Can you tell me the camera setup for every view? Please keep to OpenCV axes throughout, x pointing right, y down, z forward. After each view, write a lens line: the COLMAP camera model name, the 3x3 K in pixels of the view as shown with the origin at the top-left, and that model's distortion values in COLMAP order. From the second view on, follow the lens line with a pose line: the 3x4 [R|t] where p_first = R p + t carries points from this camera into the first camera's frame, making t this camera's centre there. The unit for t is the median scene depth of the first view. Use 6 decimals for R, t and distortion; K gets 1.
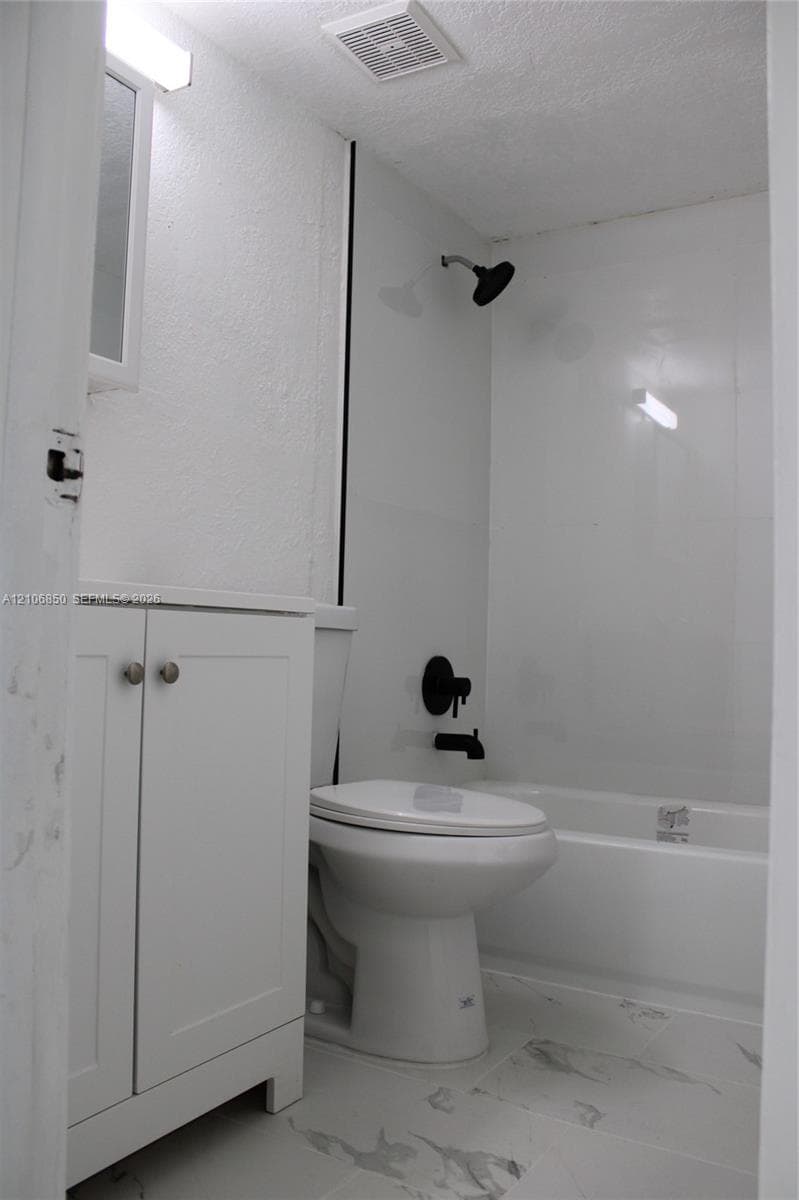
lens RADIAL K [[1053.9, 0, 380.2], [0, 1053.9, 600.7], [0, 0, 1]] dist [-0.162342, 0.160223]
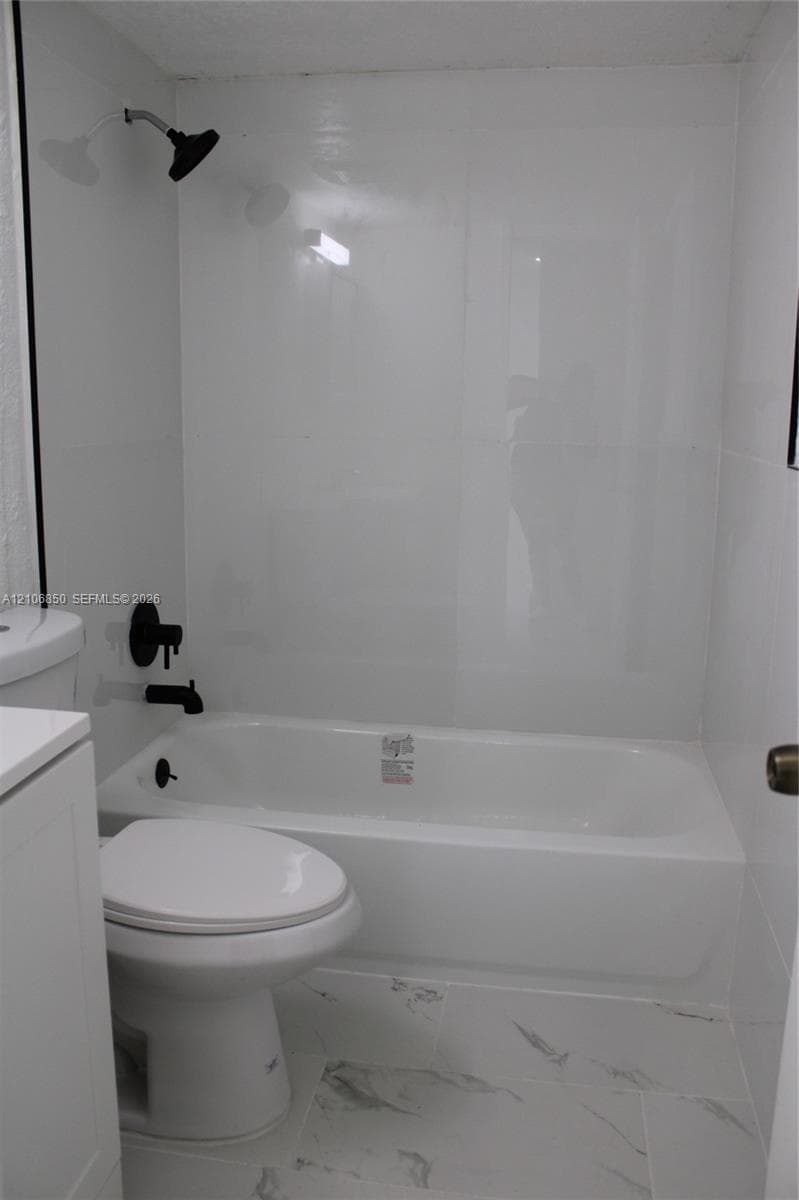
lens RADIAL K [[1053.9, 0, 414.0], [0, 1053.9, 639.0], [0, 0, 1]] dist [-0.162342, 0.160223]
pose [[0.917482, -0.099728, 0.385072, -0.093227], [-0.007253, 0.963706, 0.266867, -0.186193], [-0.397711, -0.247638, 0.883460, 0.160498]]
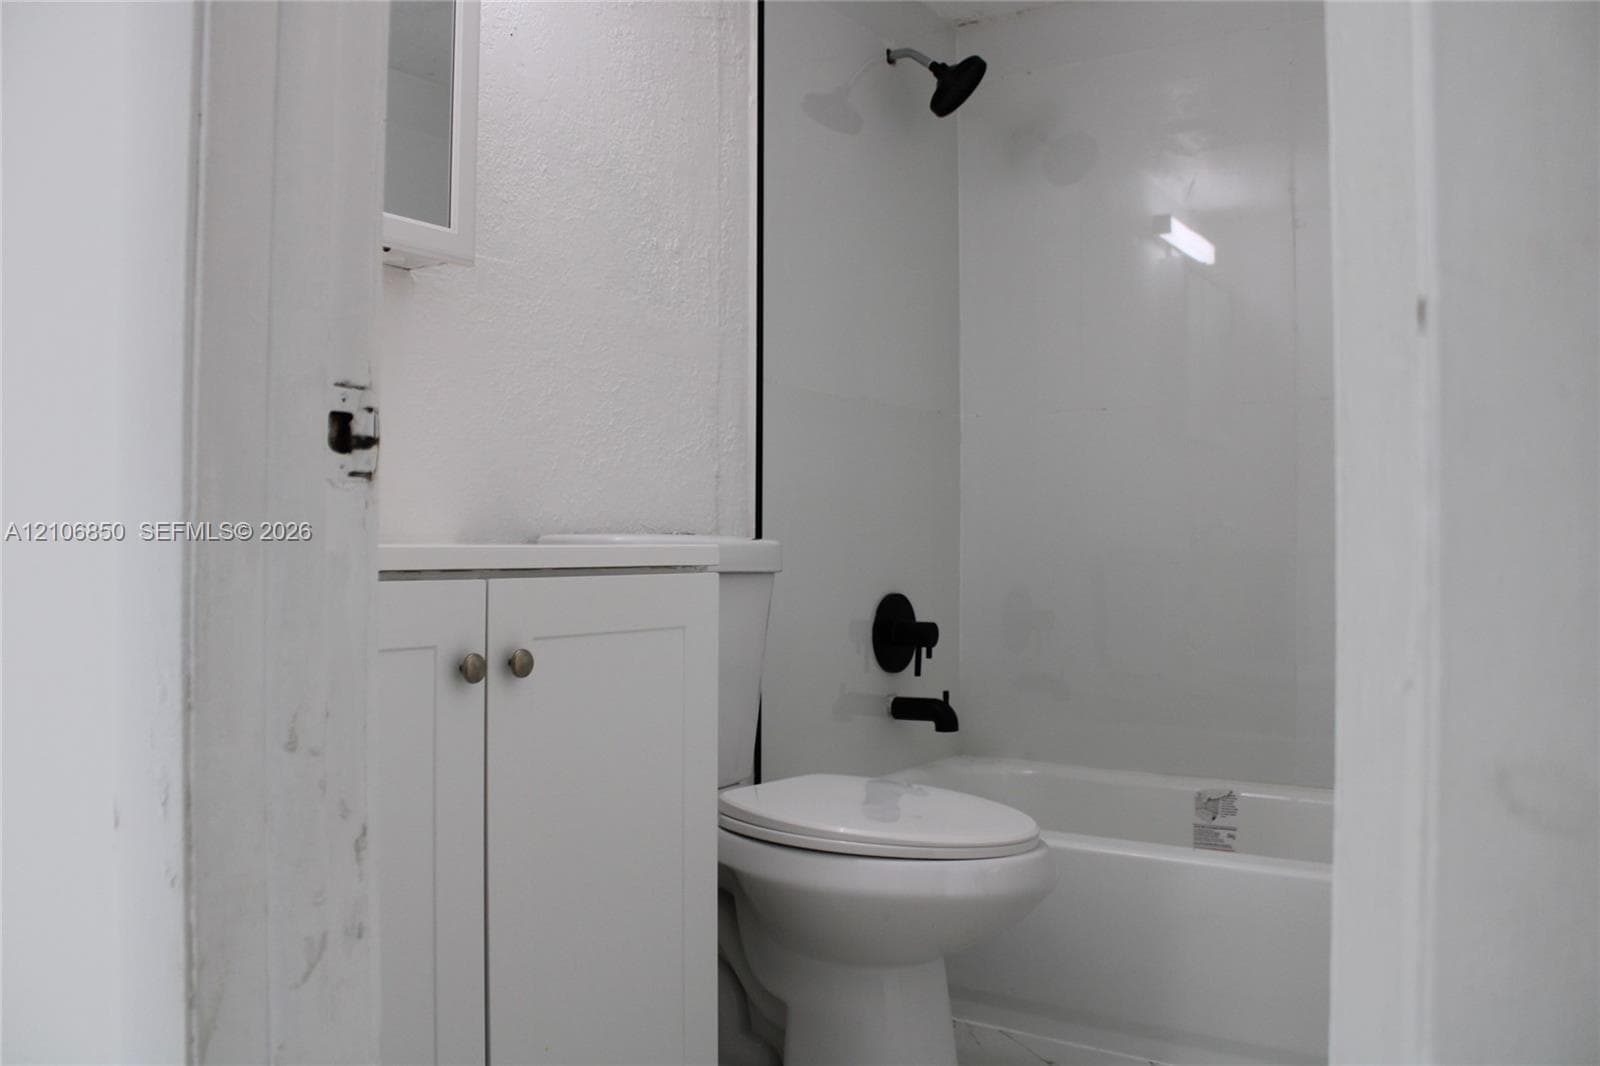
lens RADIAL K [[1405.2, 0, 765.9], [0, 1405.2, 524.9], [0, 0, 1]] dist [-0.162342, 0.160223]
pose [[0.998938, -0.021707, -0.040651, 0.007889], [0.022763, 0.999411, 0.025698, -0.028219], [0.040069, -0.026596, 0.998843, 0.013101]]
